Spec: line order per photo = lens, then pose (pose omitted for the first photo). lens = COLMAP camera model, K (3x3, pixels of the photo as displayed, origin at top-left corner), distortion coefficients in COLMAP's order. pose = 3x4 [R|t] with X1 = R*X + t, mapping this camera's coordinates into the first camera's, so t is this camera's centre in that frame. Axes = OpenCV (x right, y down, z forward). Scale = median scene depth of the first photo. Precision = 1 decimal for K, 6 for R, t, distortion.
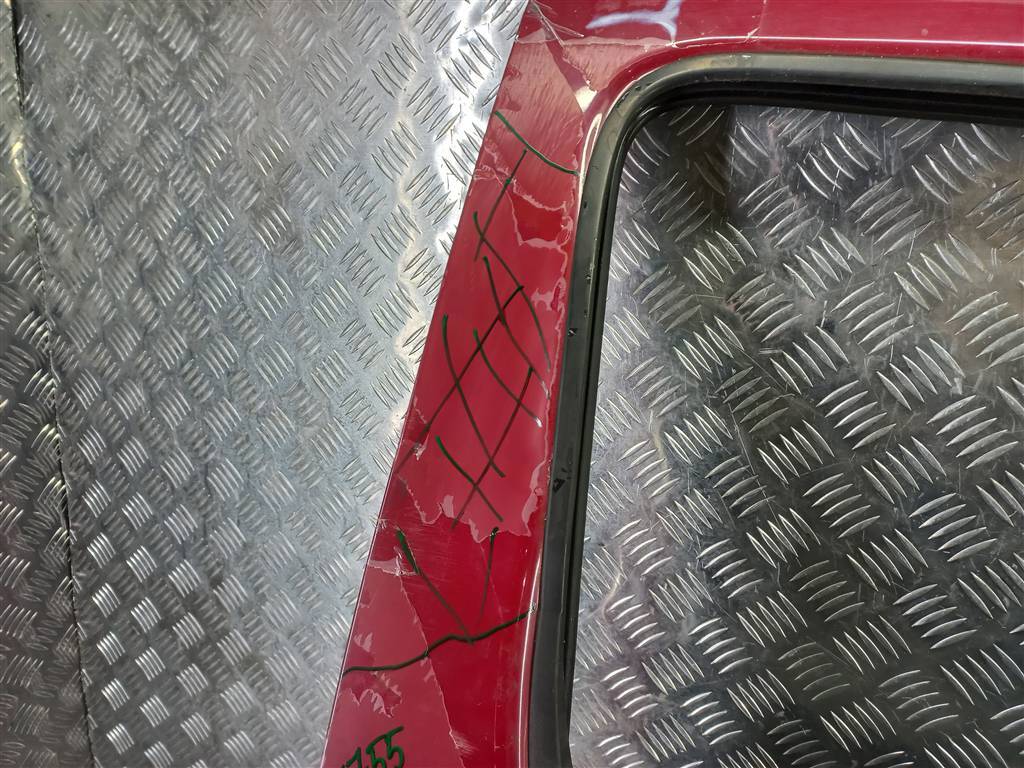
lens RADIAL K [[740.6, 0, 512.0], [0, 740.6, 384.0], [0, 0, 1]] dist [0.016322, -0.001910]
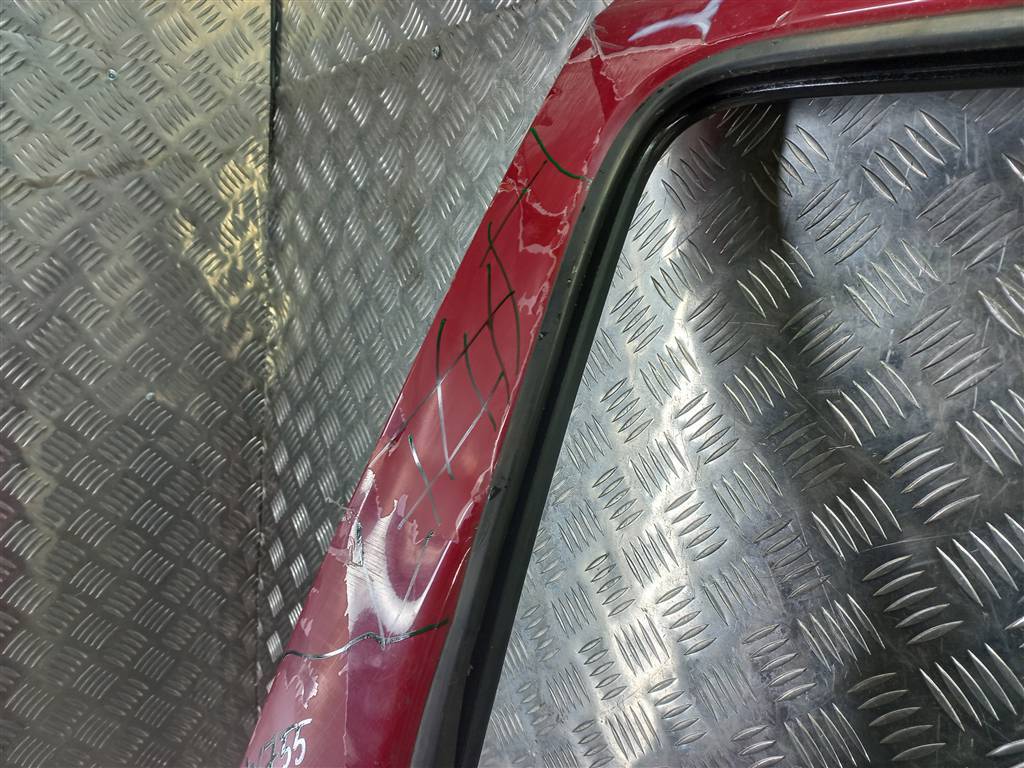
lens RADIAL K [[736.8, 0, 512.0], [0, 736.8, 384.0], [0, 0, 1]] dist [0.025474, 0.002110]
pose [[0.916243, 0.073792, -0.393768, 0.244162], [-0.126445, 0.985916, -0.109458, 0.056836], [0.380145, 0.150080, 0.912669, 0.083728]]
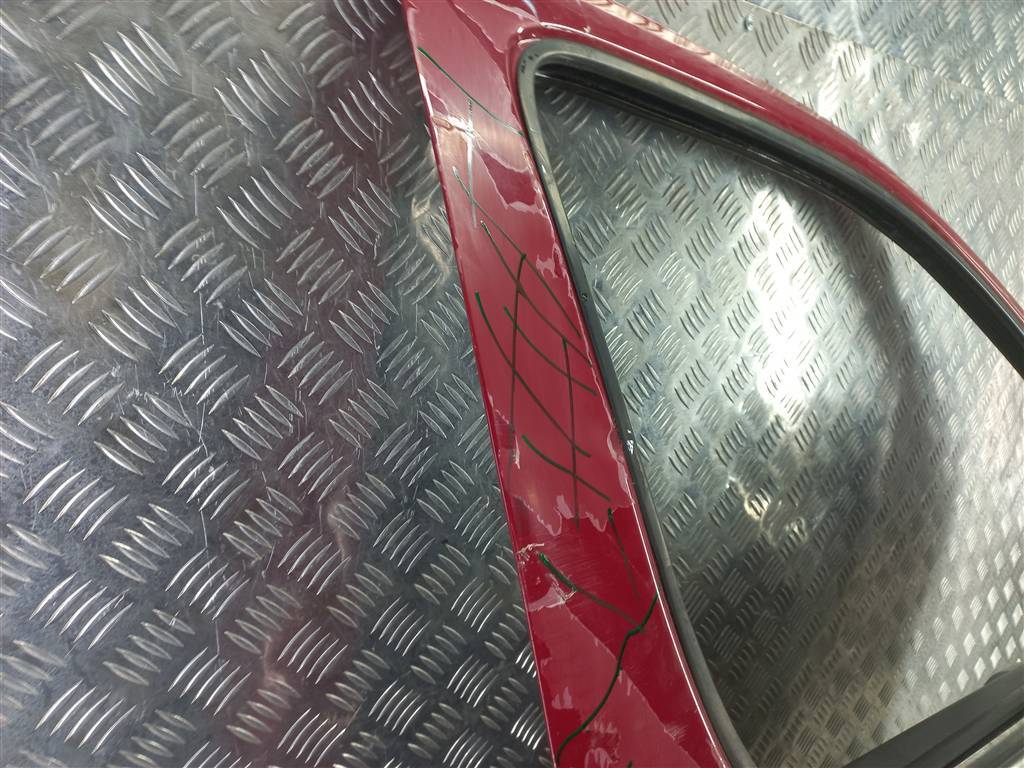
lens RADIAL K [[736.8, 0, 512.0], [0, 736.8, 384.0], [0, 0, 1]] dist [0.025474, 0.002110]
pose [[0.486072, -0.172028, 0.856820, -0.480885], [0.177114, 0.979480, 0.096179, -0.040222], [-0.855783, 0.105005, 0.506566, 0.350130]]
